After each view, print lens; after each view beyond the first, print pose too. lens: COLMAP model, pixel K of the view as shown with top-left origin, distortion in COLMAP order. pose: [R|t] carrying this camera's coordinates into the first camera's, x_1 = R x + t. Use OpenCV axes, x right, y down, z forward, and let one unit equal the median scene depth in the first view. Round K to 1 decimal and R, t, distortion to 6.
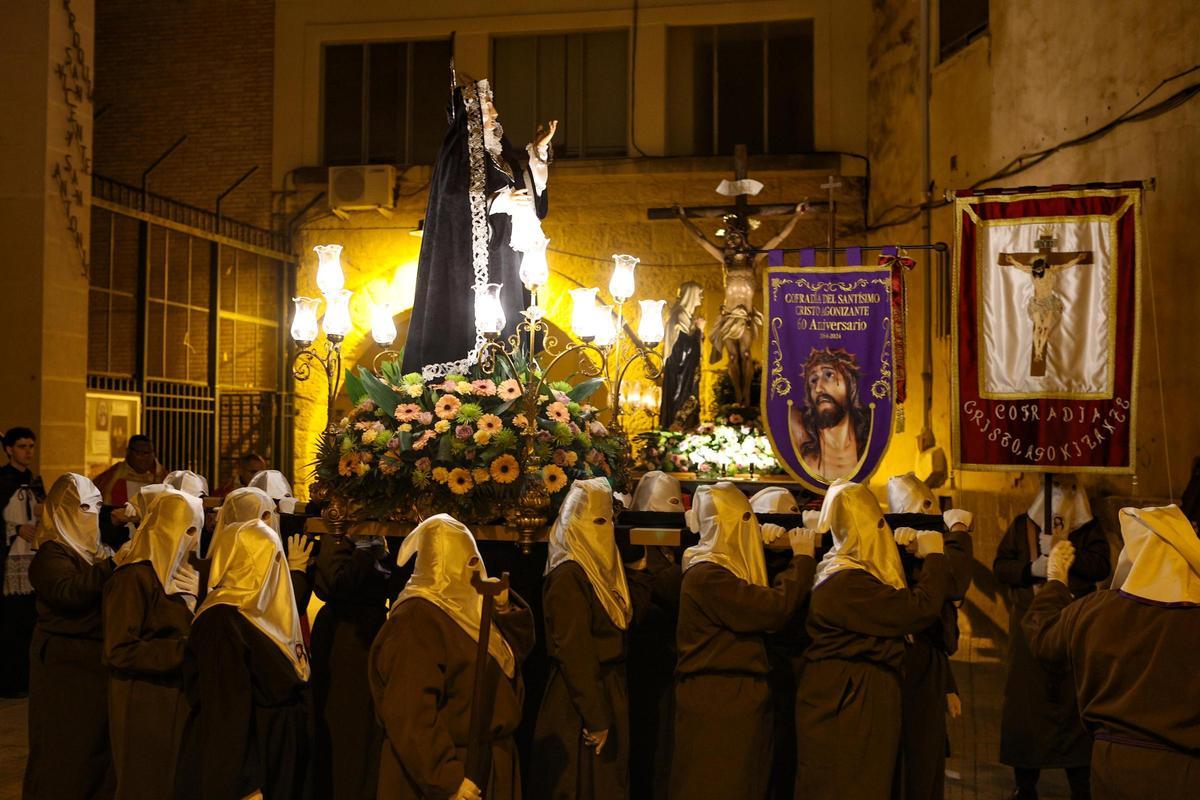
lens RADIAL K [[1596.1, 0, 600.0], [0, 1596.1, 400.0], [0, 0, 1]] dist [-0.024055, -0.006729]
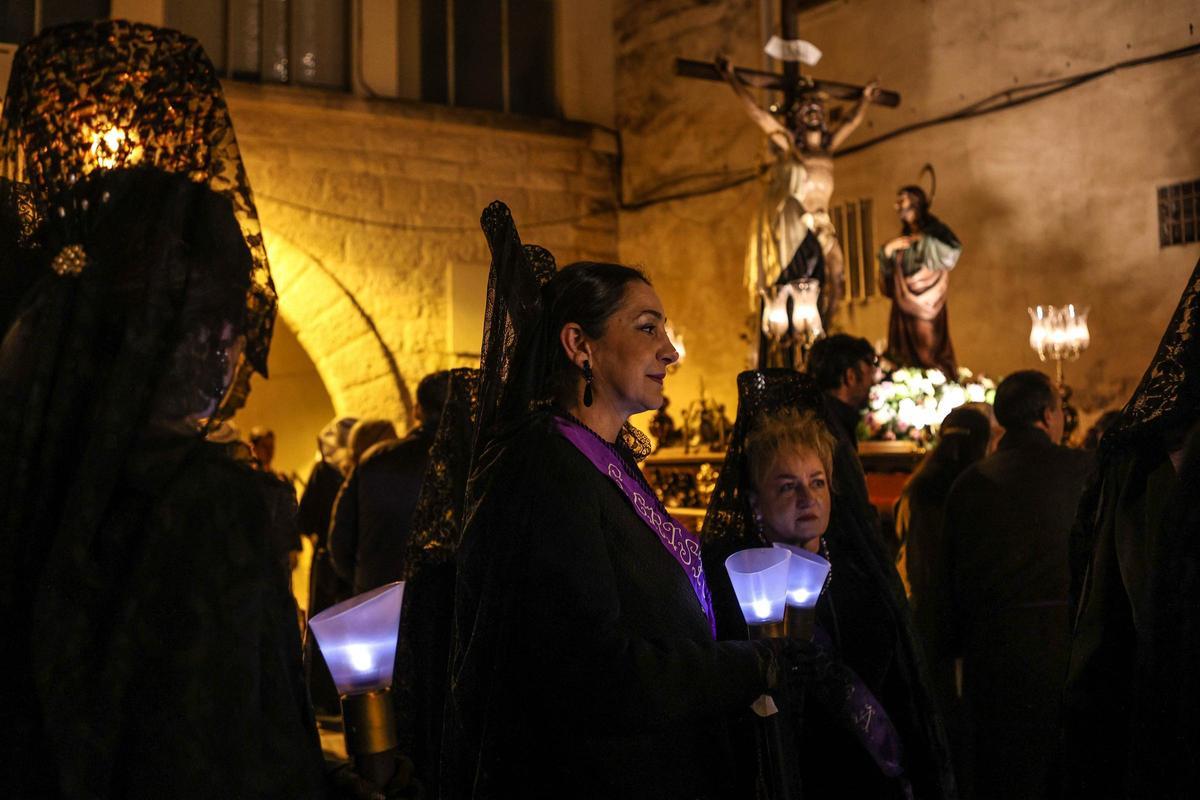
lens RADIAL K [[1001.1, 0, 600.0], [0, 1001.1, 400.0], [0, 0, 1]] dist [-0.054606, 0.015352]
pose [[0.810704, 0.016790, 0.585215, -0.242481], [0.011632, 0.998929, -0.044773, 0.042322], [-0.585340, 0.043105, 0.809641, 0.701295]]
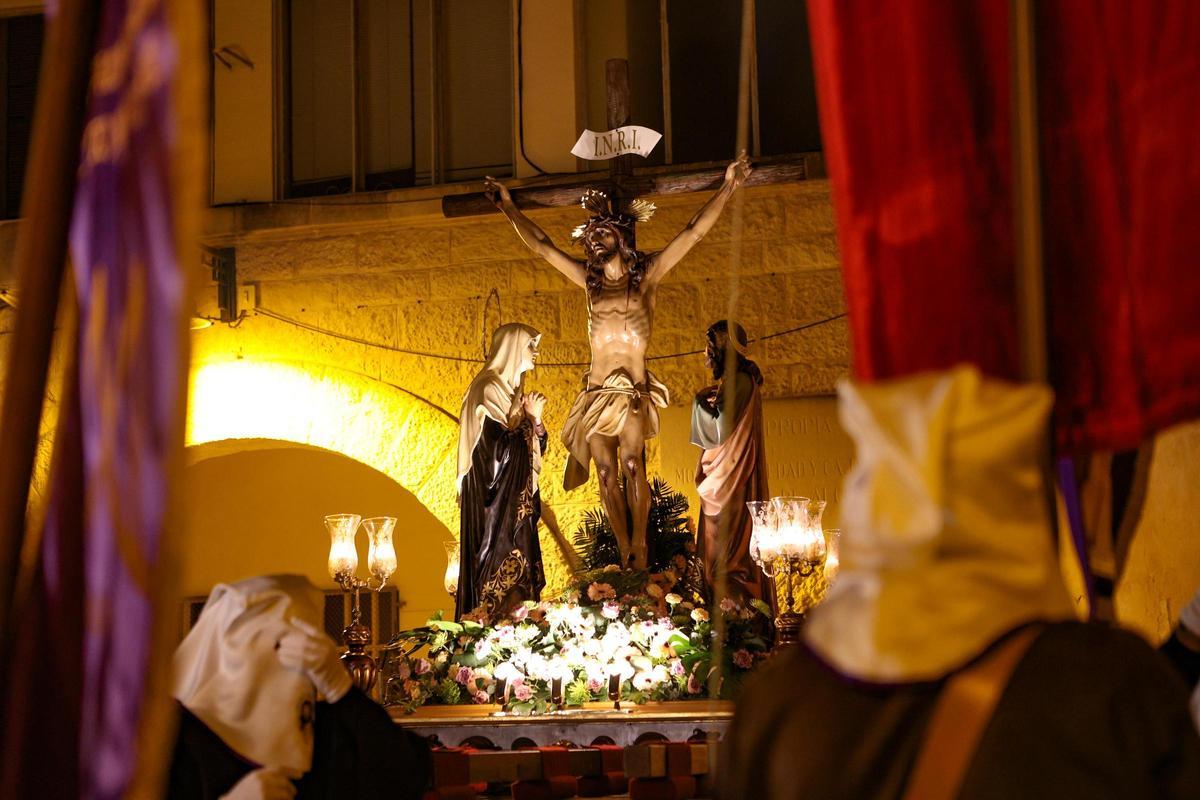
lens RADIAL K [[2262.6, 0, 600.0], [0, 2262.6, 400.0], [0, 0, 1]] dist [0.253748, 0.112501]
pose [[0.997872, -0.039487, -0.051879, 0.117406], [0.032441, 0.990949, -0.130262, 0.041780], [0.056553, 0.128302, 0.990121, 0.298468]]
